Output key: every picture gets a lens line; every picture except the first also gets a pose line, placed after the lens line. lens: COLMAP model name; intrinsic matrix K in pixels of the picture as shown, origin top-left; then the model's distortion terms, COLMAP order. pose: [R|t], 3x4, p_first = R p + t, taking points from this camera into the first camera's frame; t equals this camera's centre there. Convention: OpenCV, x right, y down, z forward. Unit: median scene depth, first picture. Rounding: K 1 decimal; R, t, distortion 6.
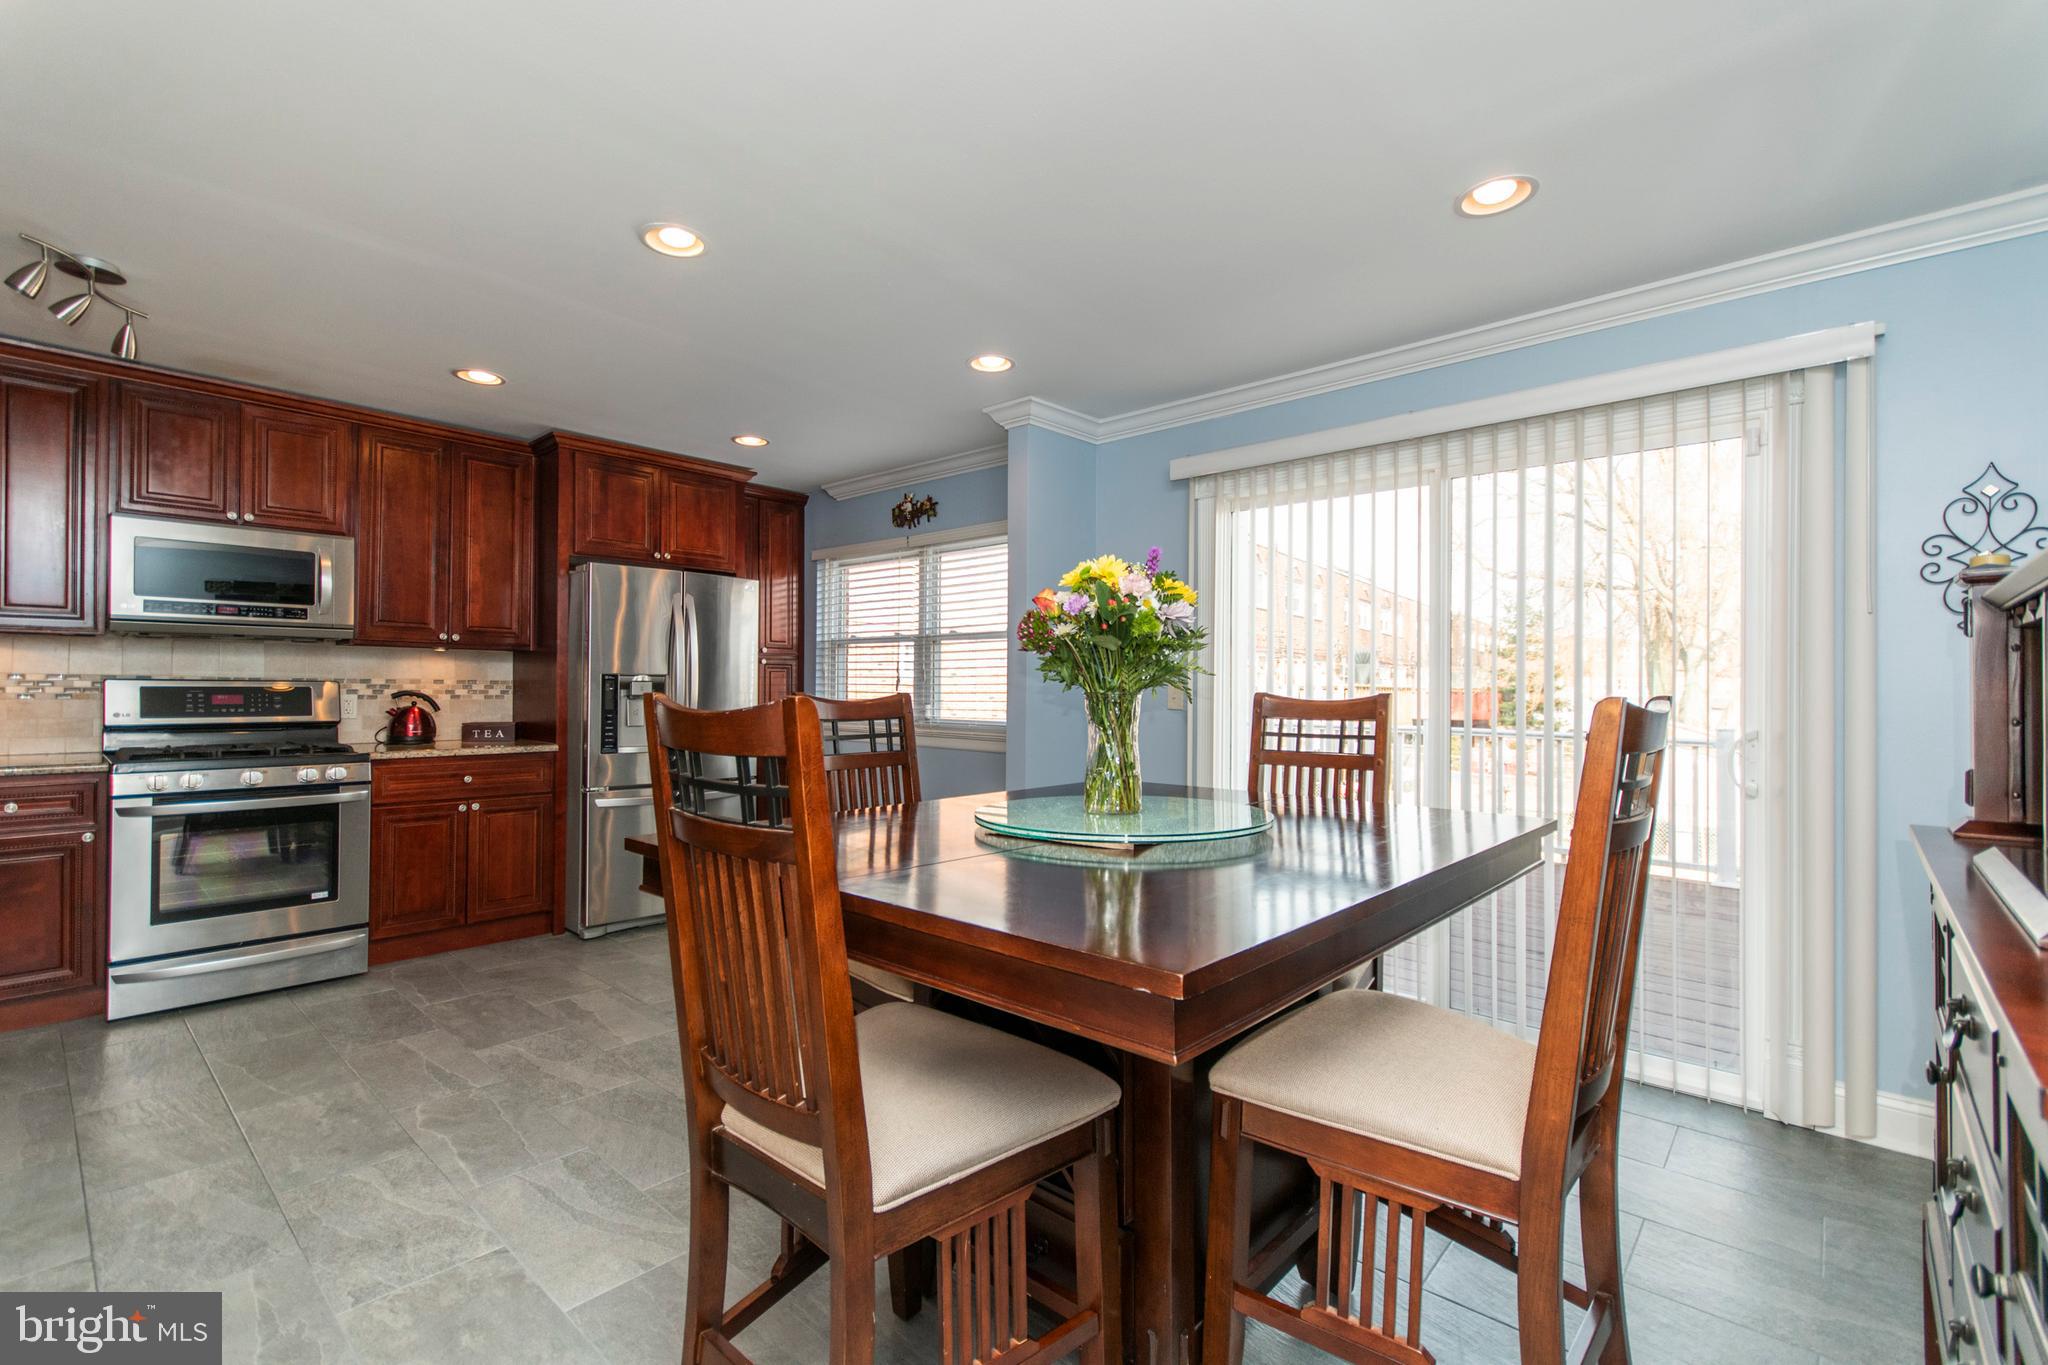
lens RADIAL K [[922.5, 0, 1015.4], [0, 922.5, 681.5], [0, 0, 1]] dist [0.001040, -0.000093]
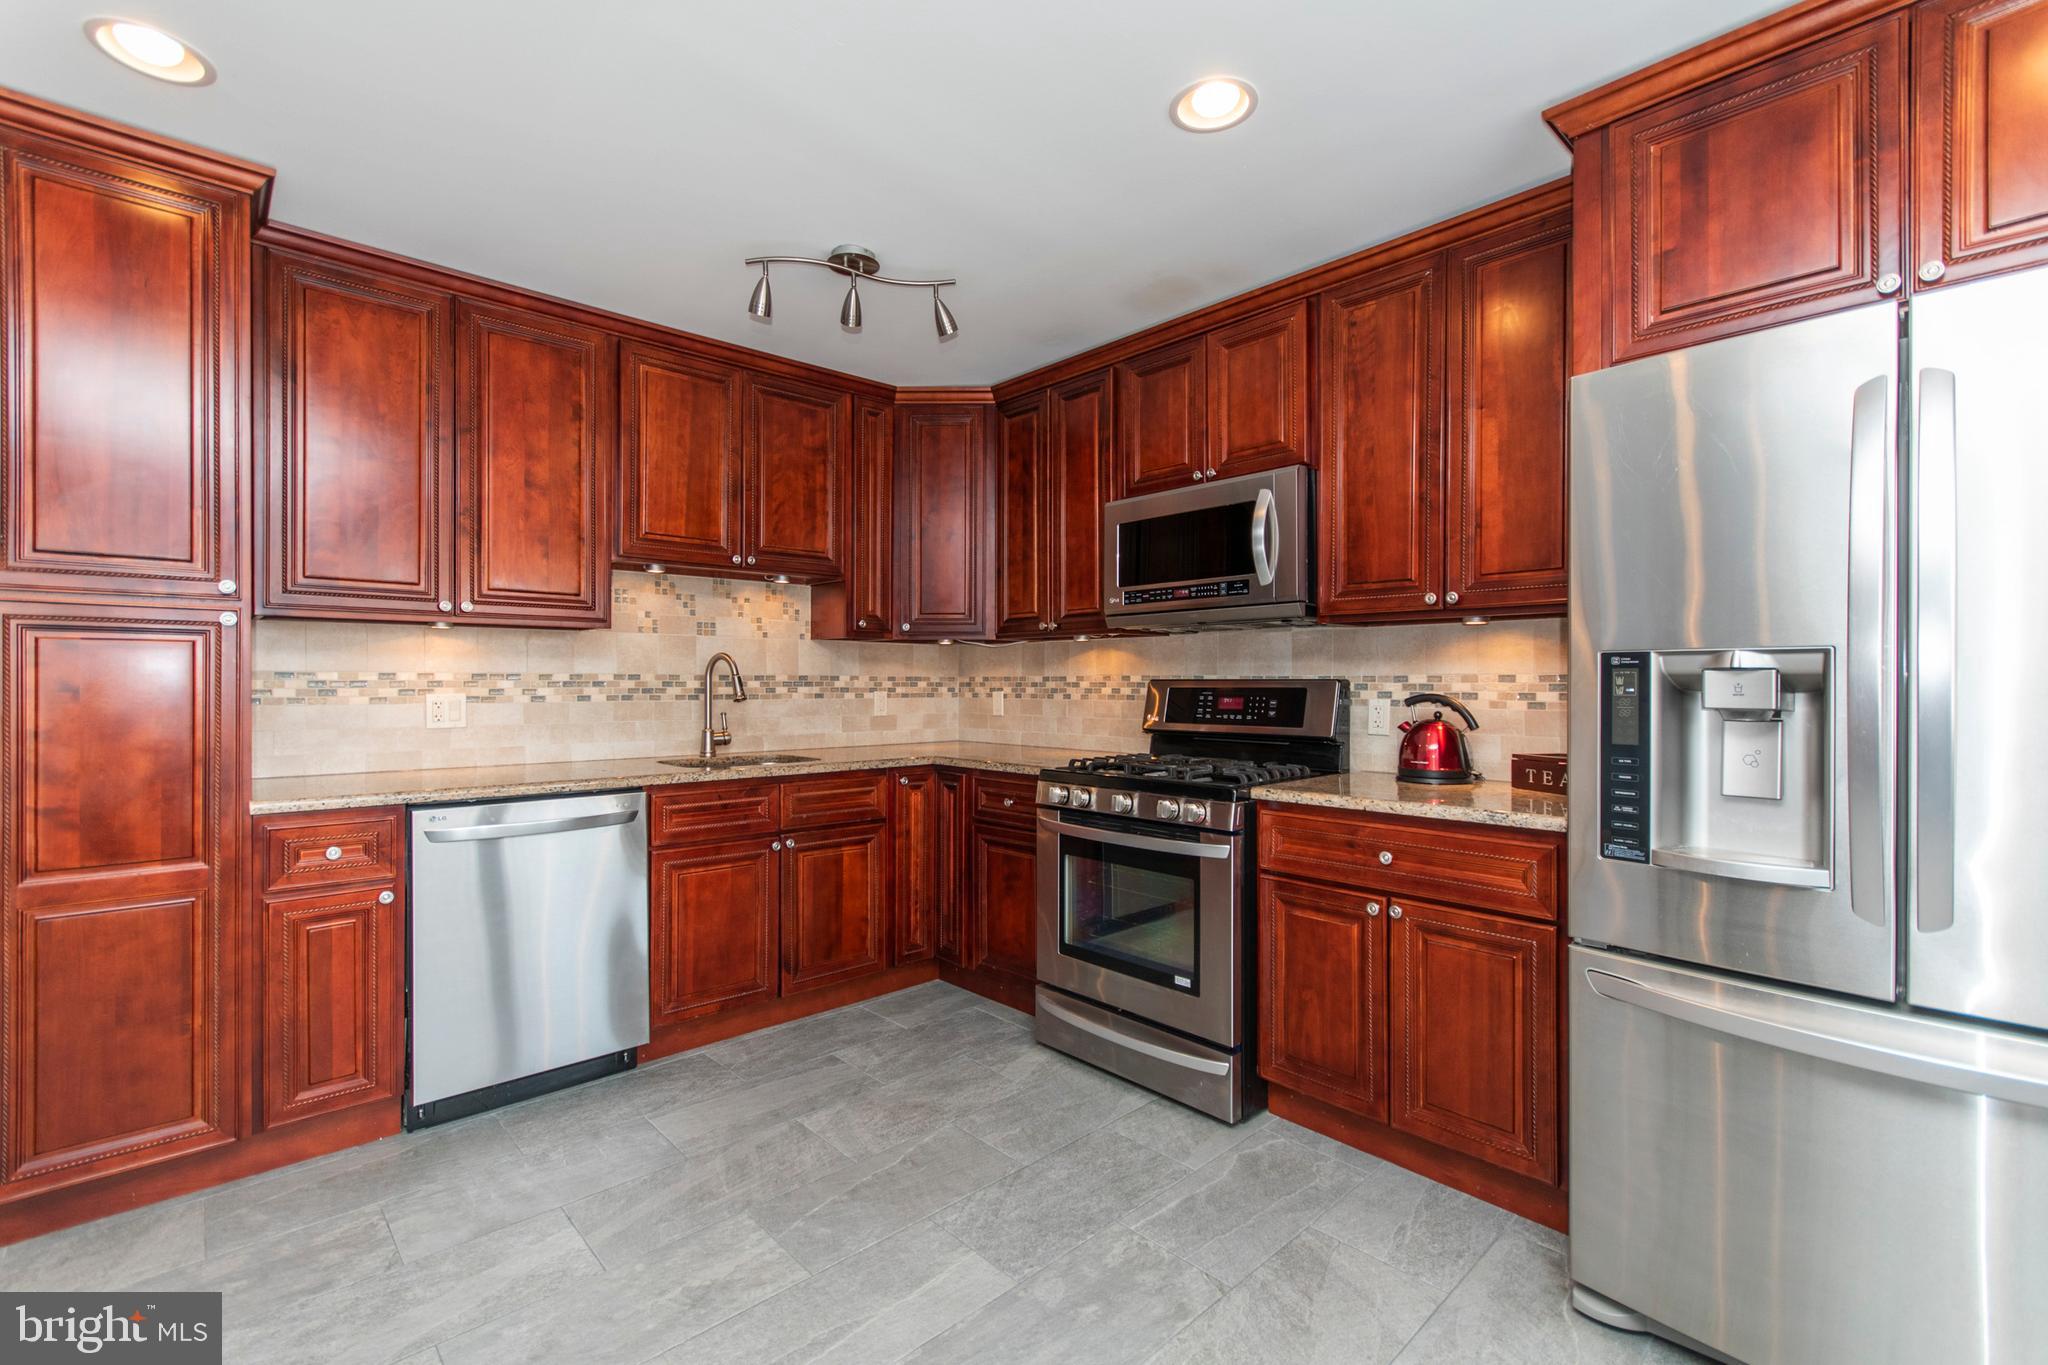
lens RADIAL K [[887.0, 0, 982.8], [0, 887.0, 685.4], [0, 0, 1]] dist [0.000859, 0.000052]
pose [[-0.094241, -0.004709, -0.995538, -0.052928], [0.005516, 0.999971, -0.005252, 0.006303], [0.995534, -0.005987, -0.094213, 0.804634]]
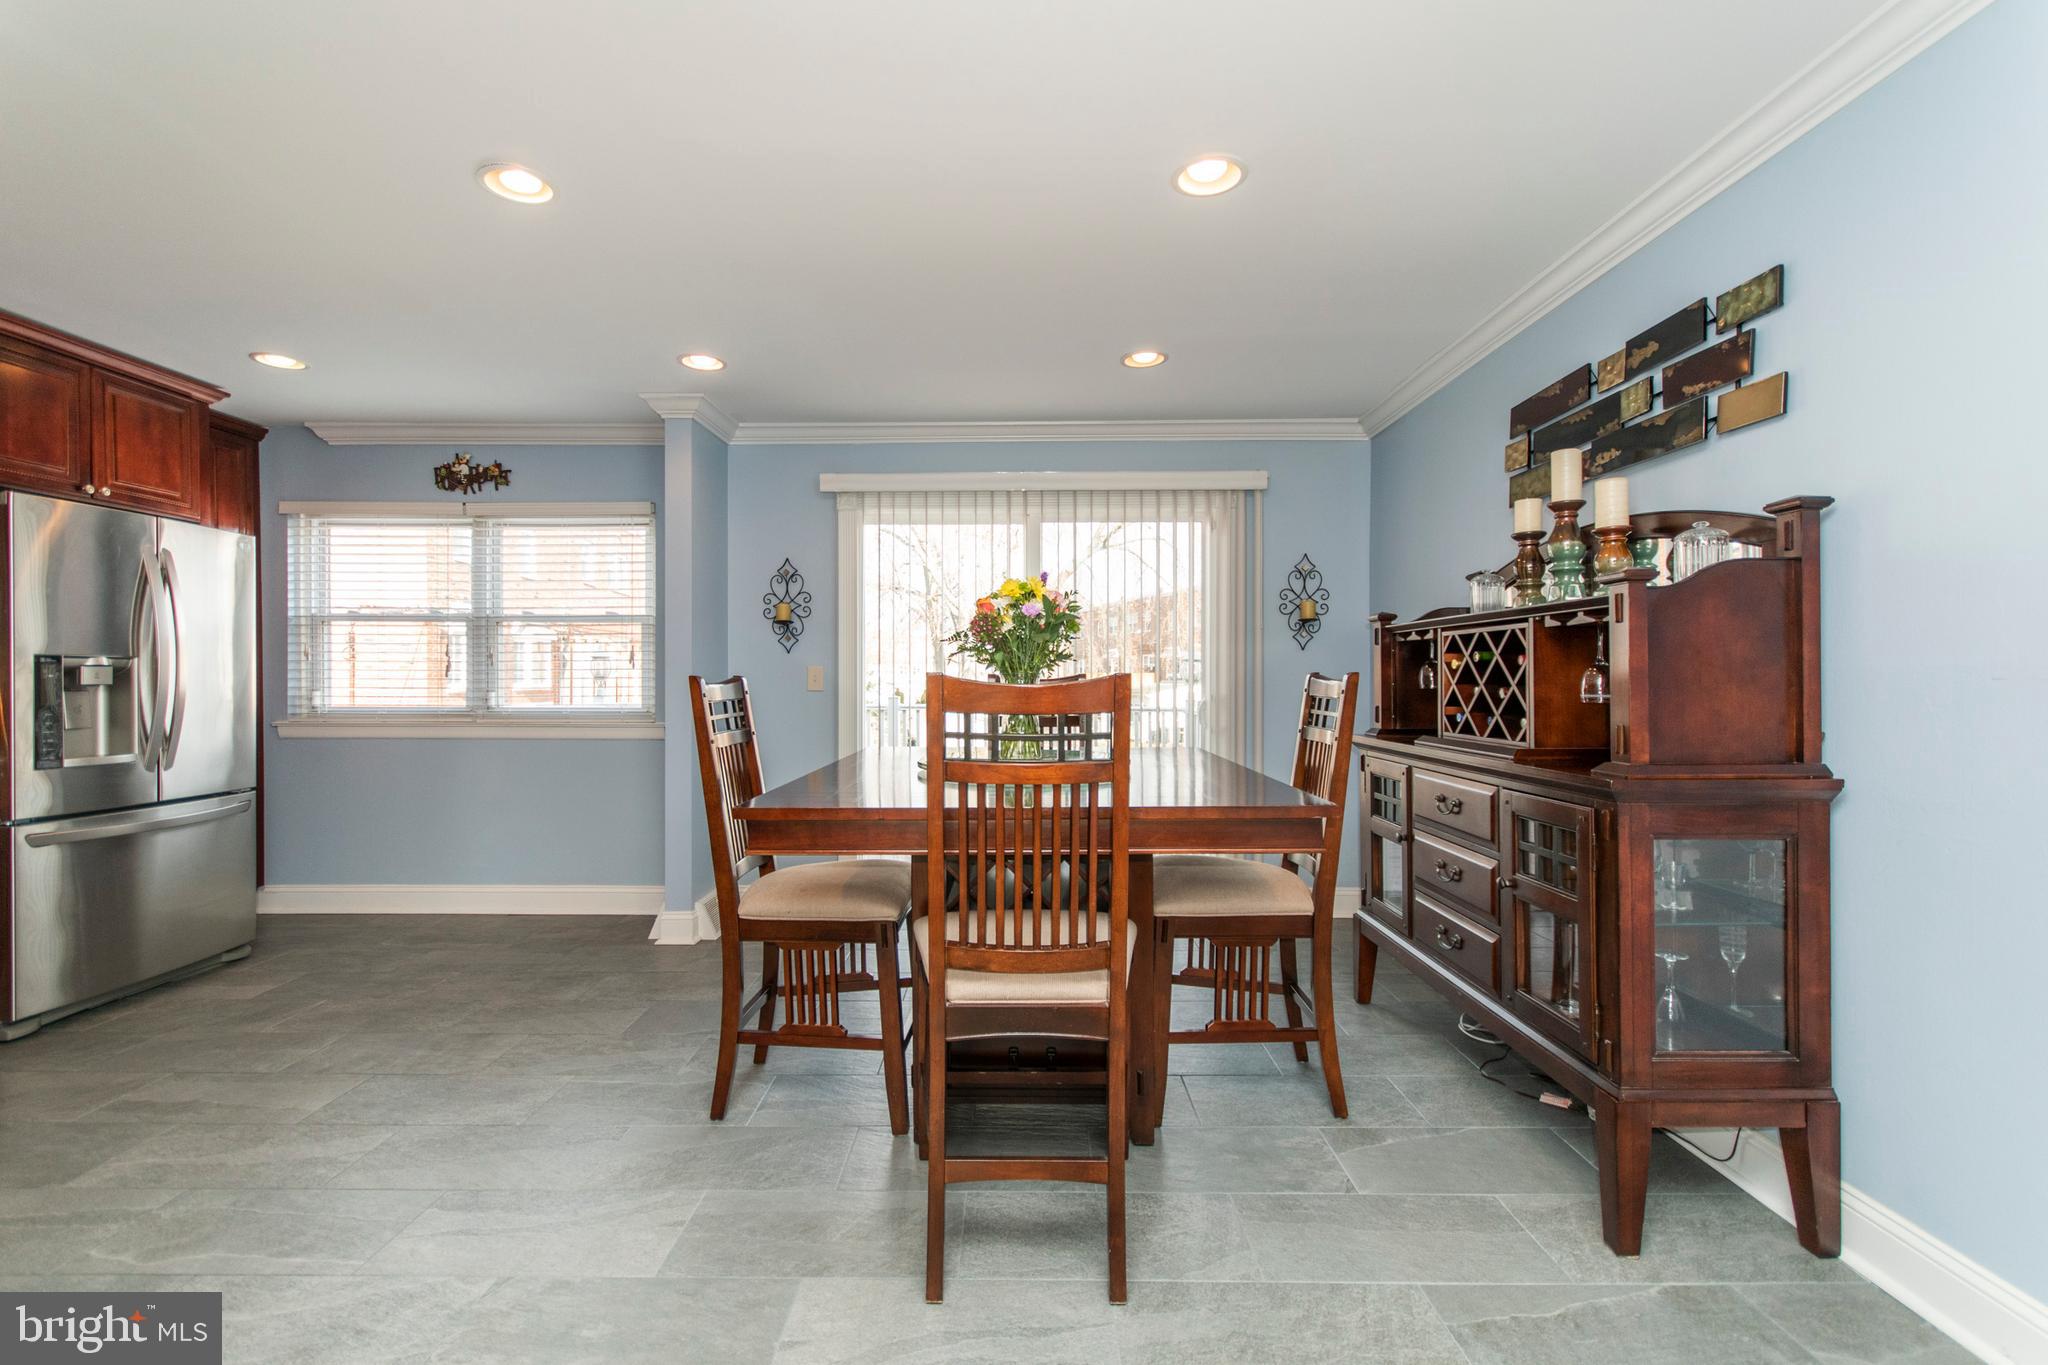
lens RADIAL K [[904.6, 0, 1026.3], [0, 904.6, 675.6], [0, 0, 1]] dist [0.002199, 0.000043]
pose [[0.738509, -0.006183, 0.674215, -0.371155], [0.000710, 0.999965, 0.008392, 0.002311], [-0.674243, -0.005719, 0.738487, -0.009127]]
